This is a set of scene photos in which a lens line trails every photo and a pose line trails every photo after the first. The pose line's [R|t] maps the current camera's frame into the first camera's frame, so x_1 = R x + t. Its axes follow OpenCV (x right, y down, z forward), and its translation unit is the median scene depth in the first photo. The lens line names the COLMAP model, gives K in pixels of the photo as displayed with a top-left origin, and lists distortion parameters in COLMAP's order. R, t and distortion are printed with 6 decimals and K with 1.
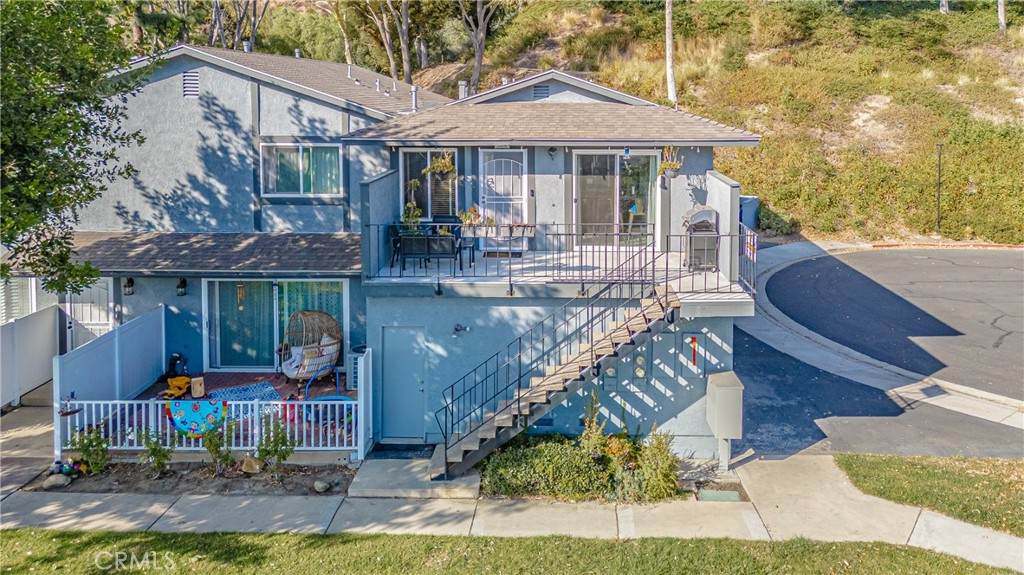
lens RADIAL K [[806.7, 0, 558.7], [0, 806.7, 129.7], [0, 0, 1]] dist [0.036070, -0.009058]
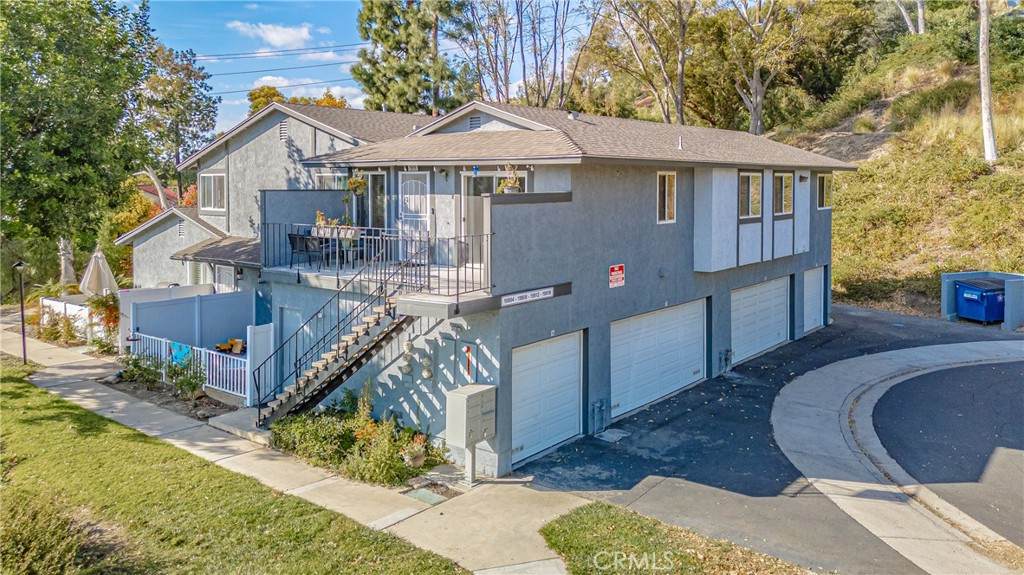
lens RADIAL K [[764.2, 0, 512.2], [0, 764.2, 218.3], [0, 0, 1]] dist [0.060887, -0.005695]
pose [[0.785698, 0.020917, -0.618256, 0.680385], [-0.022927, 0.999726, 0.004686, 0.078873], [0.618185, 0.010493, 0.785963, 0.246835]]
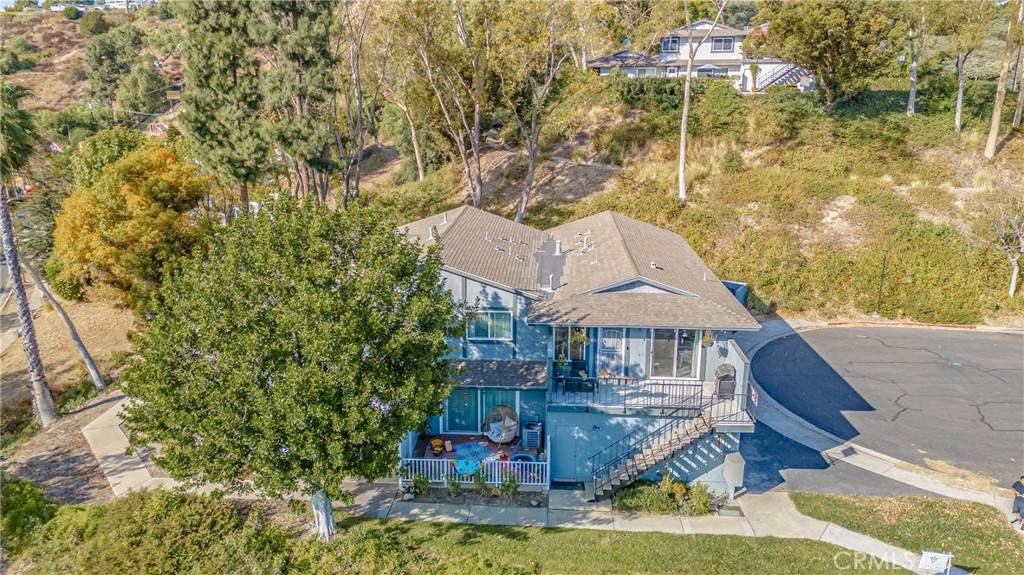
lens RADIAL K [[755.6, 0, 512.0], [0, 755.6, 287.5], [0, 0, 1]] dist [0.036577, -0.001887]
pose [[0.999090, 0.012854, -0.040670, -0.219672], [-0.004231, 0.978674, 0.205374, -0.390306], [0.042442, -0.205015, 0.977838, -0.610701]]
